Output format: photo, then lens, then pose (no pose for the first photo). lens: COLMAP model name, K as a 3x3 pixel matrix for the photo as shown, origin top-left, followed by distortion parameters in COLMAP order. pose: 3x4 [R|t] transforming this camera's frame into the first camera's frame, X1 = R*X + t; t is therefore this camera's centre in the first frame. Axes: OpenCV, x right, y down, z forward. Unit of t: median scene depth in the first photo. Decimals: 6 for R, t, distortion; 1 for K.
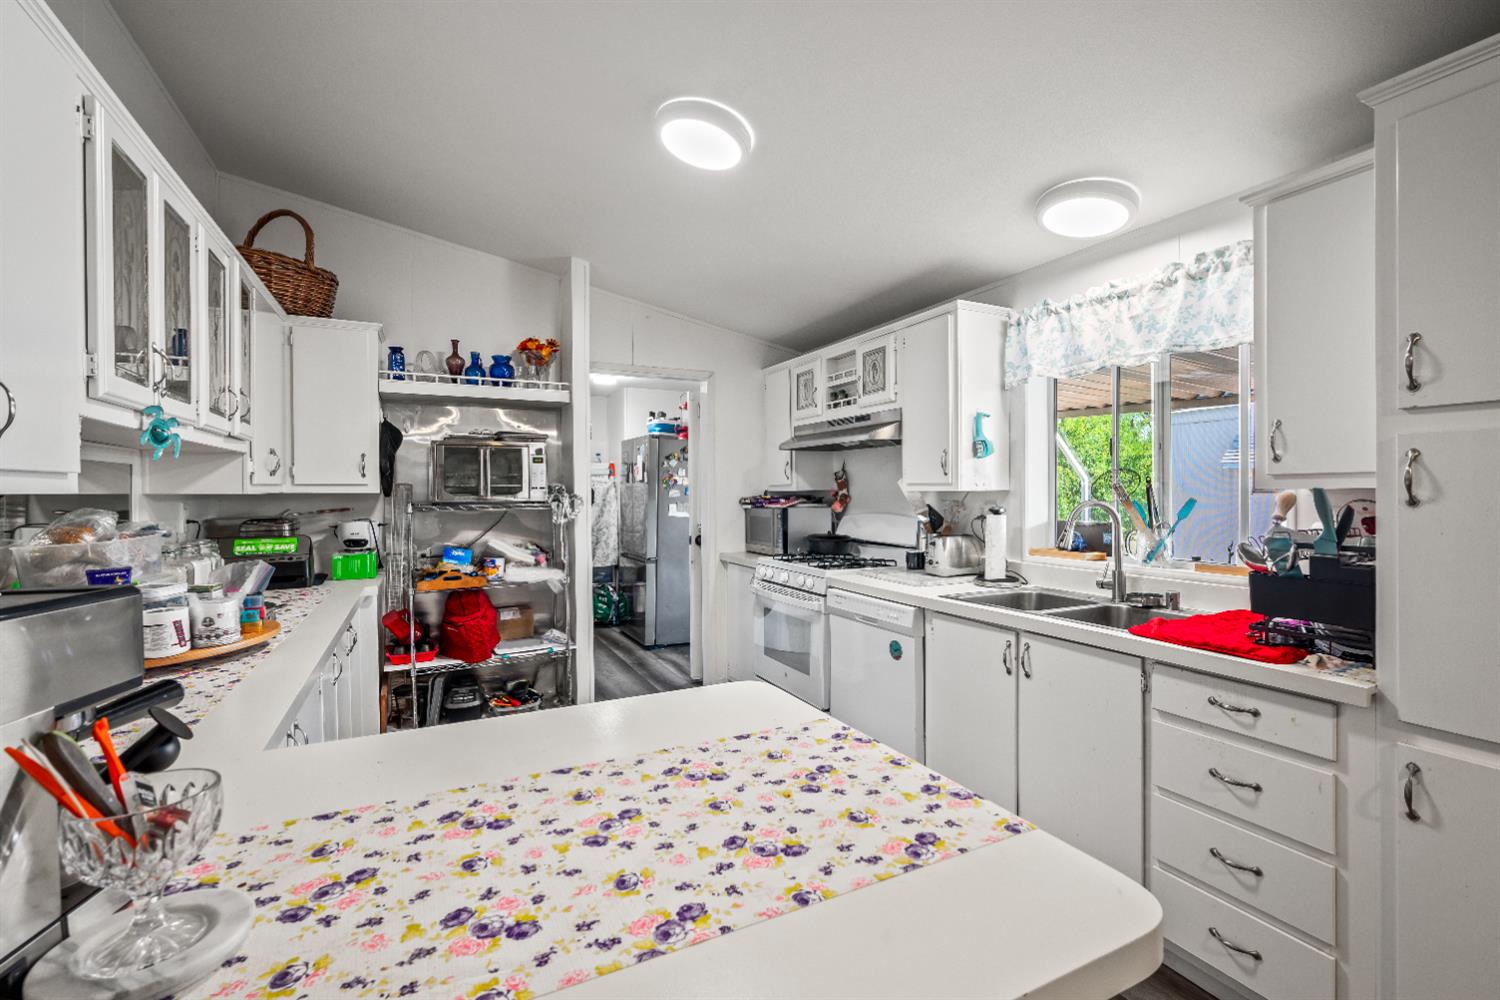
lens RADIAL K [[666.9, 0, 752.1], [0, 666.9, 496.7], [0, 0, 1]] dist [0.003867, -0.001452]
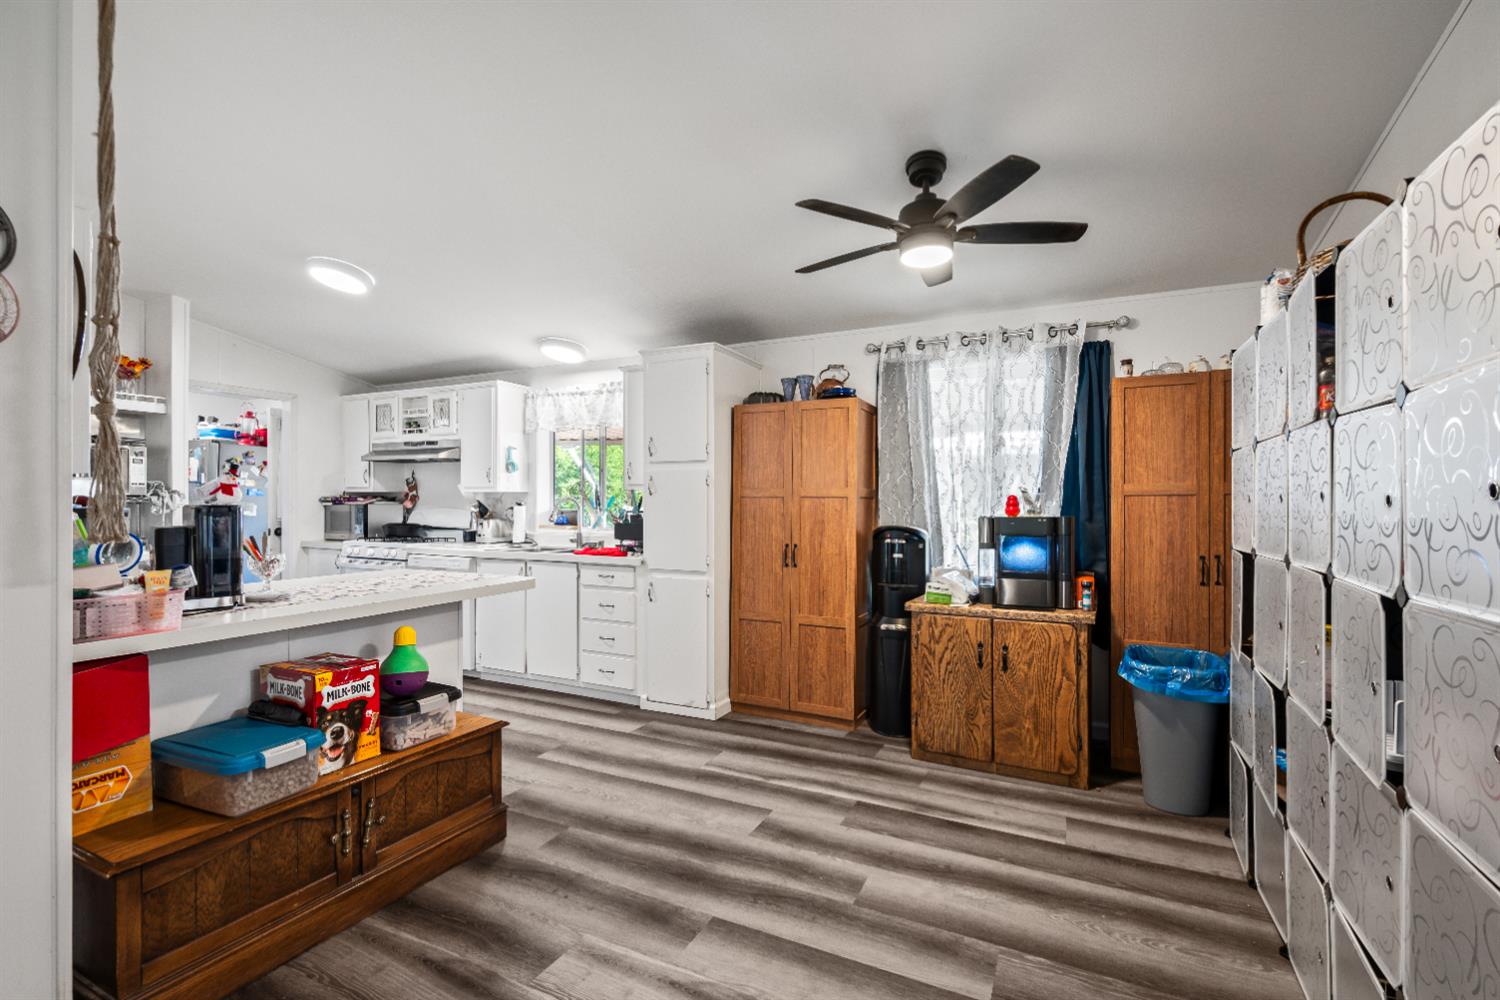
lens RADIAL K [[666.9, 0, 752.4], [0, 666.9, 502.5], [0, 0, 1]] dist [0.003867, -0.001452]
pose [[0.792418, 0.008506, 0.609919, -0.181856], [-0.002885, 0.999944, -0.010196, 0.029476], [-0.609972, 0.006320, 0.792398, -0.638165]]
